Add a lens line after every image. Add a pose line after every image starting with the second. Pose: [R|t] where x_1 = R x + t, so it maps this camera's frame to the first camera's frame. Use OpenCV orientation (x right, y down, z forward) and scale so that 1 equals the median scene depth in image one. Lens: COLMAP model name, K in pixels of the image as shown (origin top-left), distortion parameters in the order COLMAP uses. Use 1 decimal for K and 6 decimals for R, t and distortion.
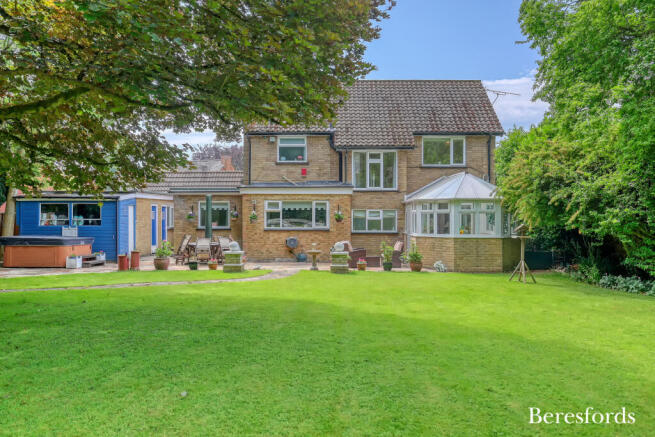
lens RADIAL K [[545.6, 0, 329.1], [0, 545.6, 220.8], [0, 0, 1]] dist [-0.012506, 0.004950]
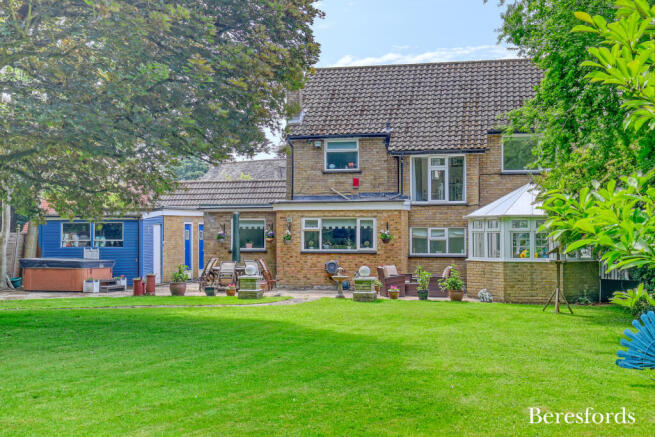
lens RADIAL K [[851.2, 0, 326.9], [0, 851.2, 217.4], [0, 0, 1]] dist [-0.040844, 0.000000]
pose [[0.975580, -0.006847, -0.219538, 0.219212], [0.001256, 0.999672, -0.025597, -0.003969], [0.219641, 0.024696, 0.975268, -0.298364]]
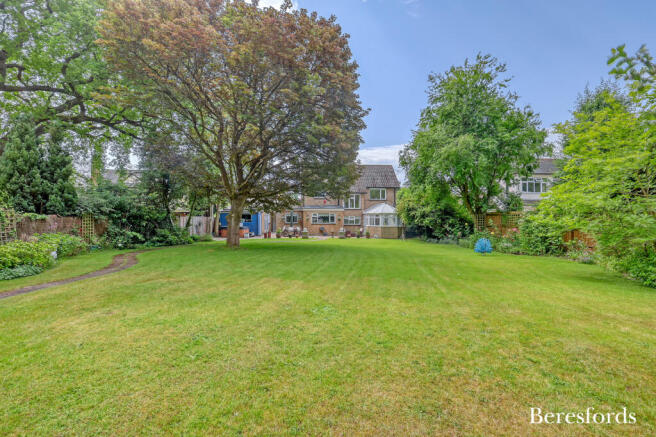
lens RADIAL K [[281.9, 0, 327.9], [0, 281.9, 217.5], [0, 0, 1]] dist [0.000281, 0.000022]
pose [[0.999575, 0.001426, 0.029130, -0.081075], [-0.001291, 0.999988, -0.004644, -0.008707], [-0.029136, 0.004605, 0.999565, -0.413225]]
